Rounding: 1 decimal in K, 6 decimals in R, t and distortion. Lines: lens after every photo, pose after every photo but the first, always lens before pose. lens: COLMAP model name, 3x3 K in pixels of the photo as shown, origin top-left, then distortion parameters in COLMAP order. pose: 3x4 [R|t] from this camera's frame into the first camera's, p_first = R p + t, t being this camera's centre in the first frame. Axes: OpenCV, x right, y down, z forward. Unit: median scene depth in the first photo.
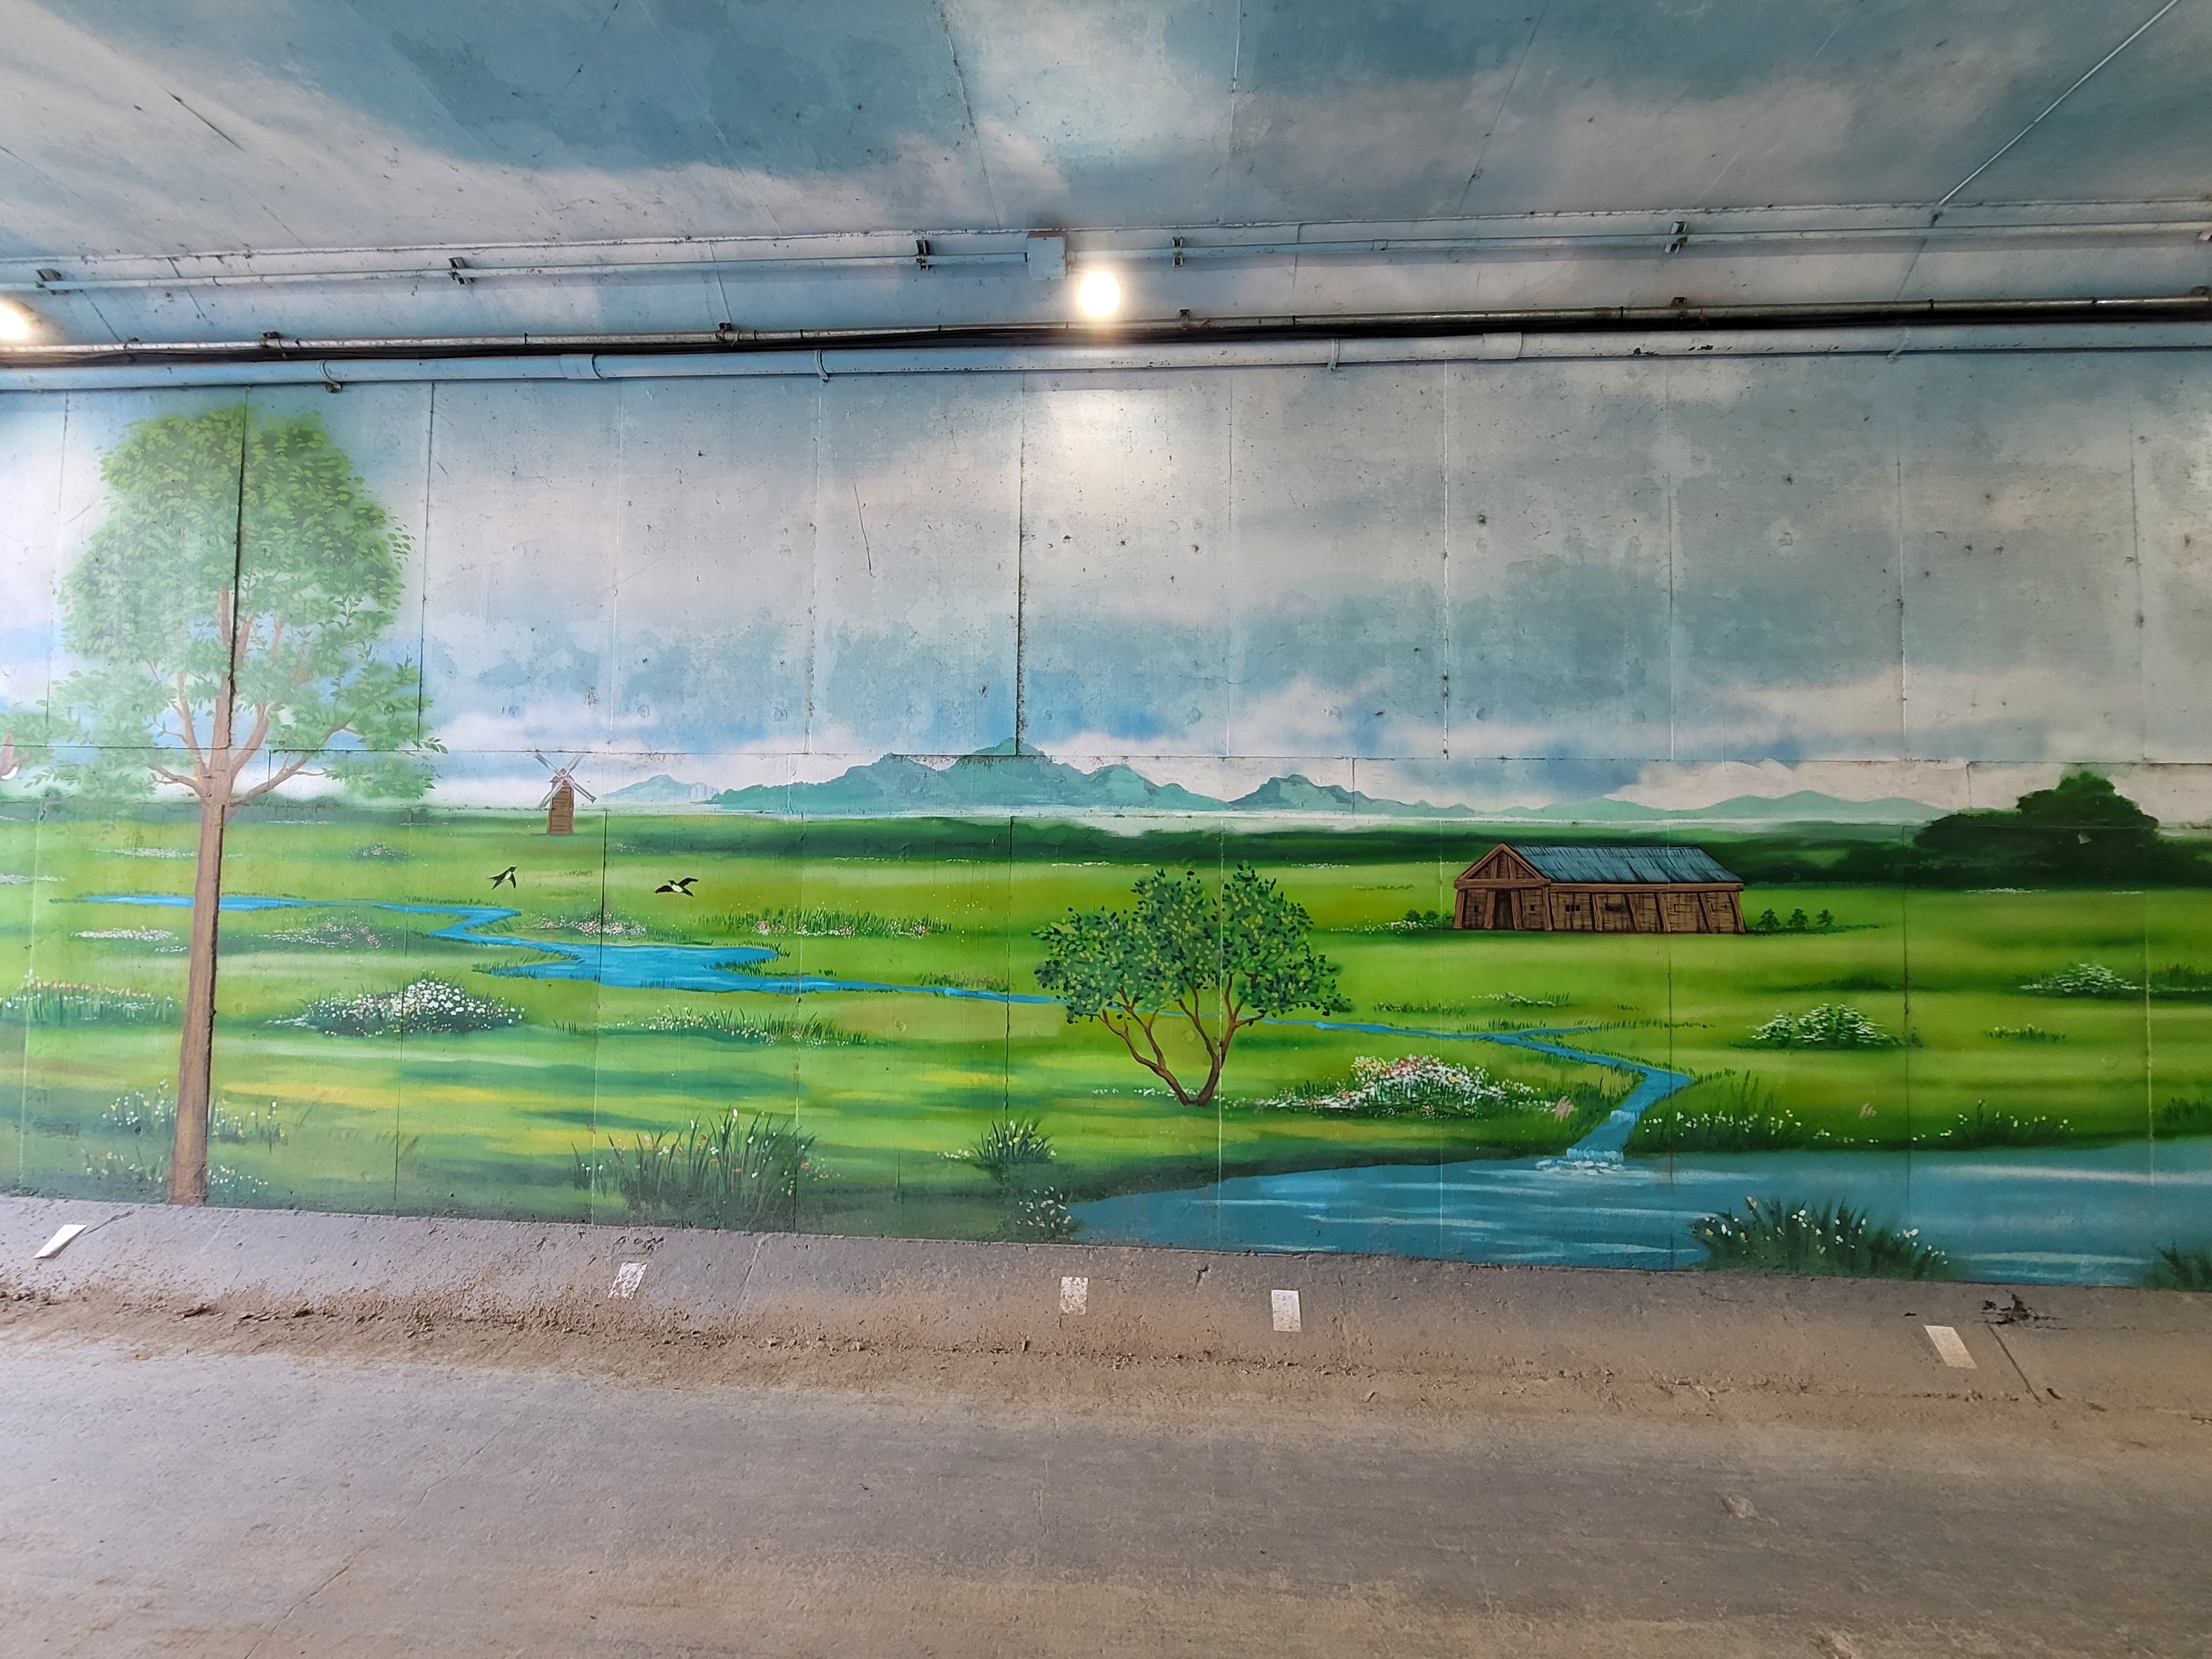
lens RADIAL K [[827.4, 0, 1106.0], [0, 827.4, 830.1], [0, 0, 1]] dist [-0.001198, -0.000260]
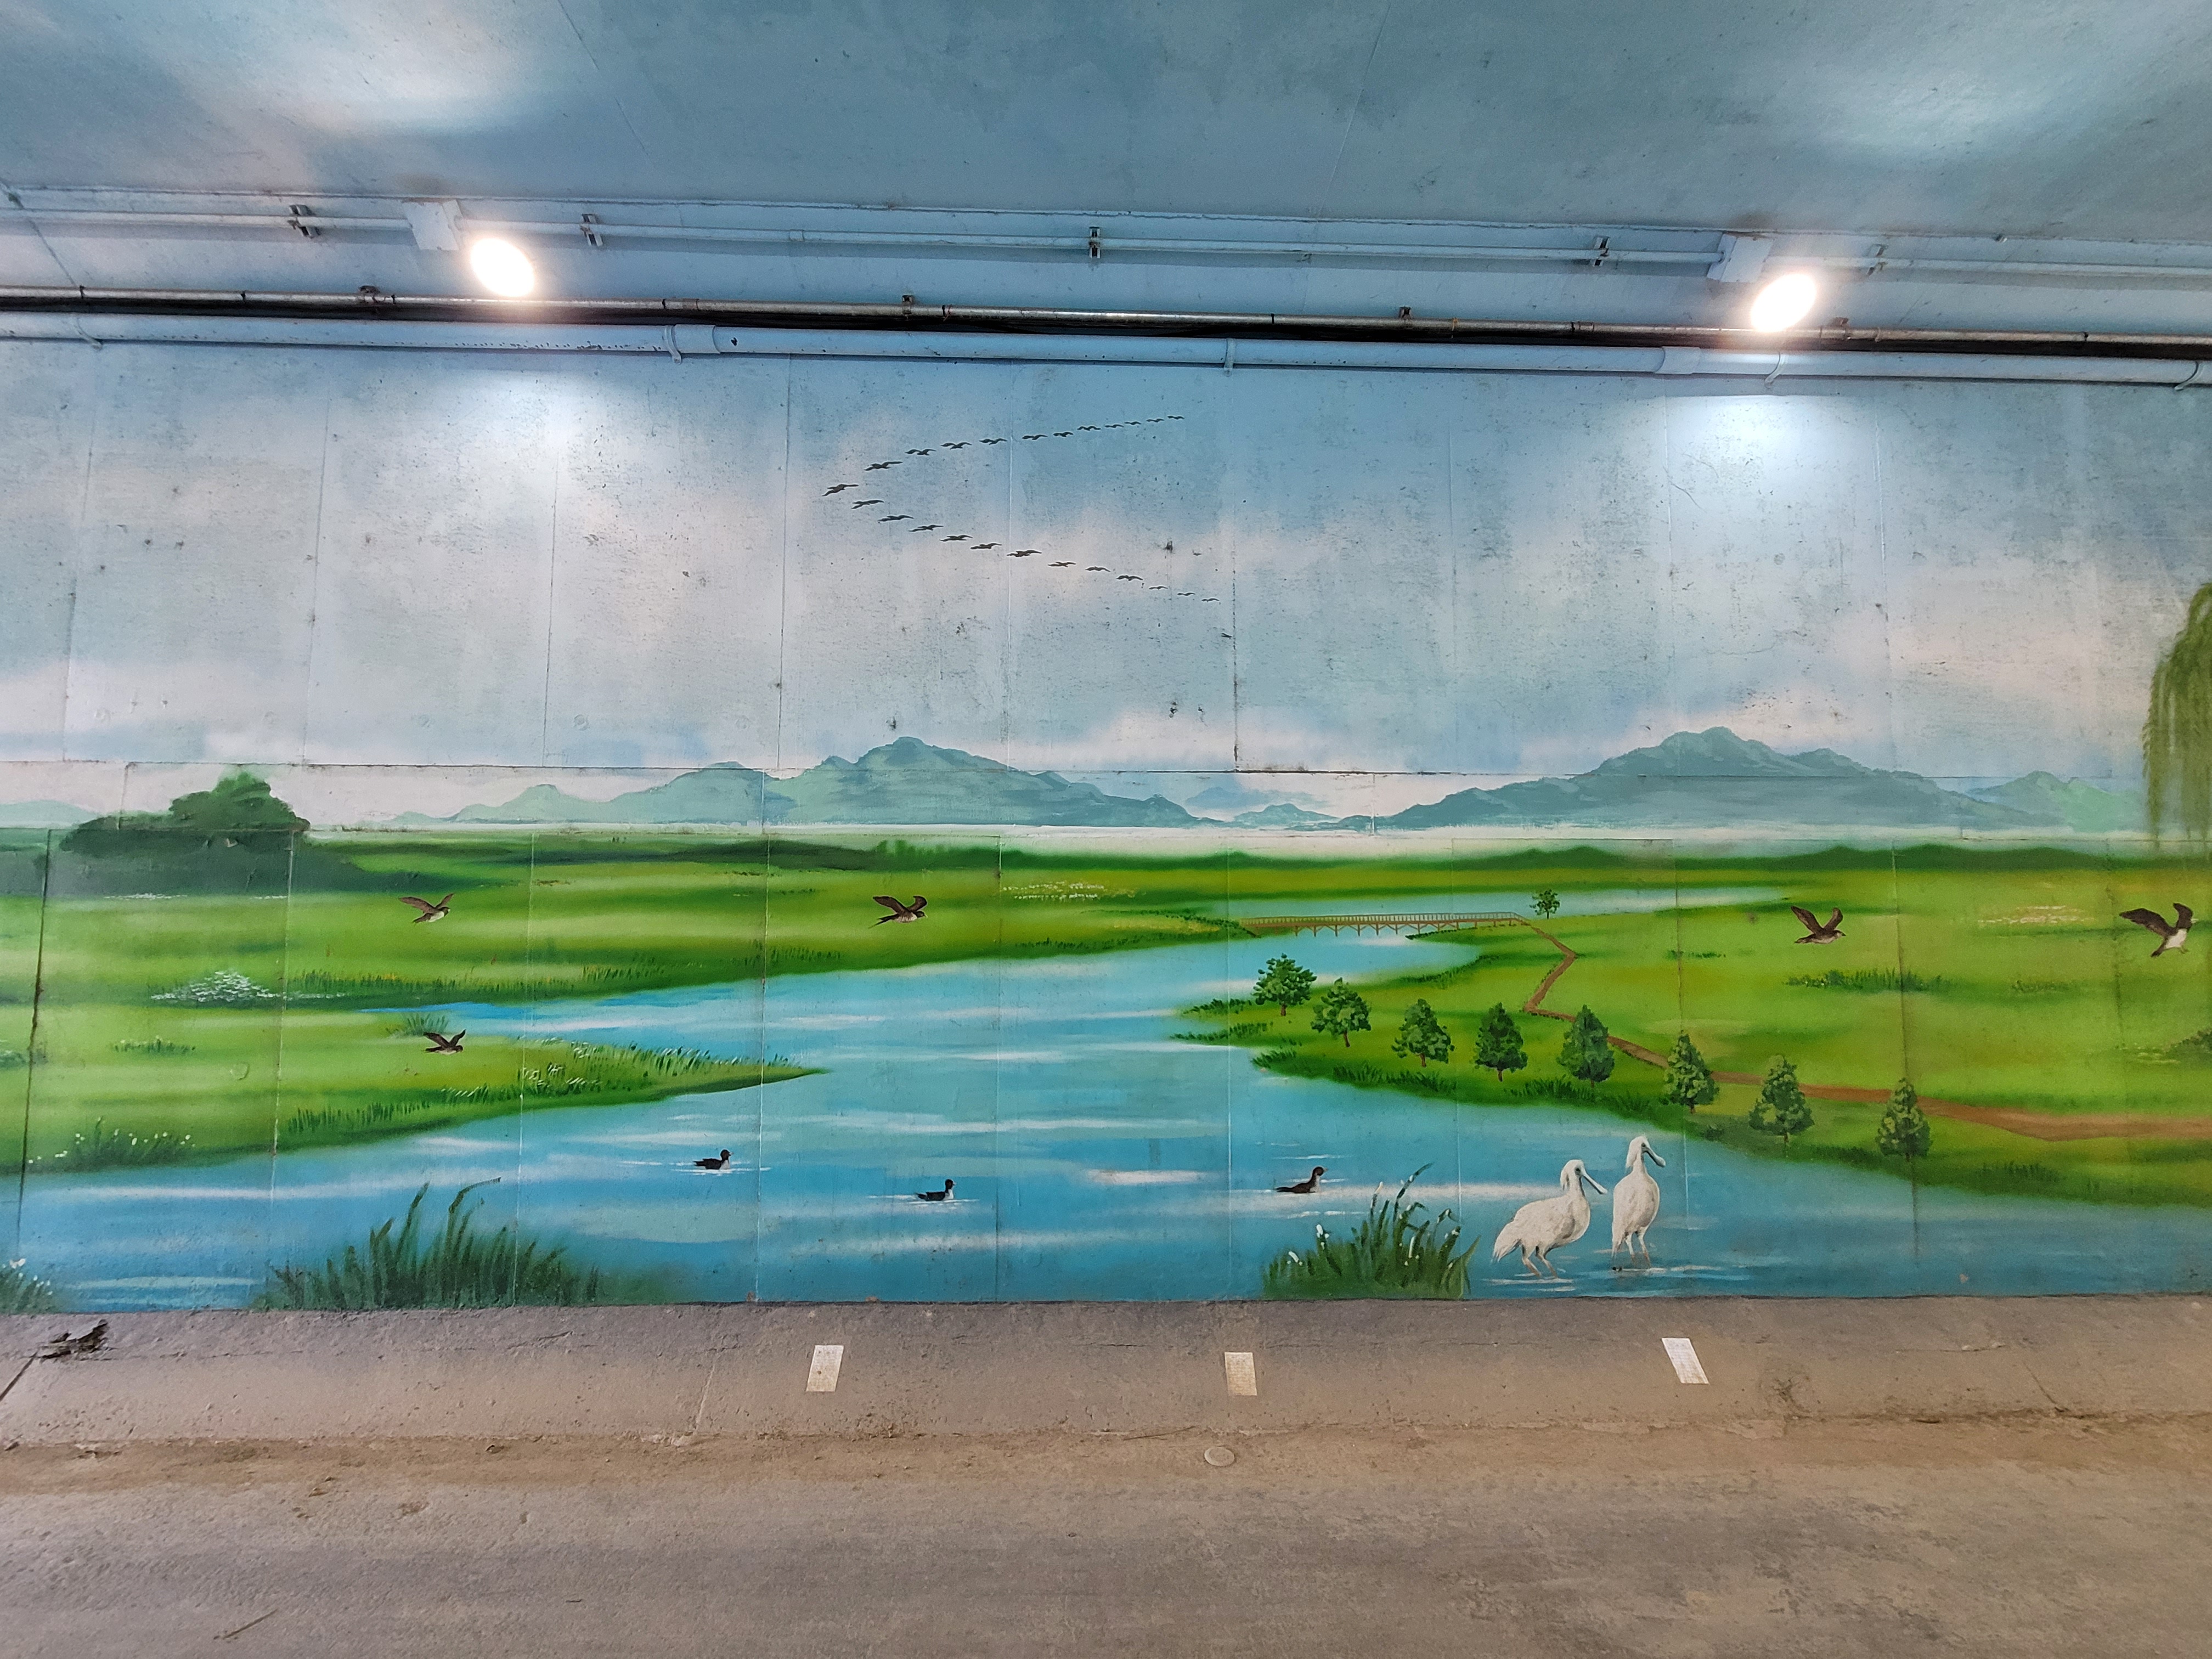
lens RADIAL K [[890.6, 0, 1107.1], [0, 890.6, 828.5], [0, 0, 1]] dist [0.000897, 0.000558]
pose [[0.996004, -0.004156, 0.089211, 2.112232], [0.006464, 0.999651, -0.025595, 0.027903], [-0.089074, 0.026069, 0.995684, -0.134015]]
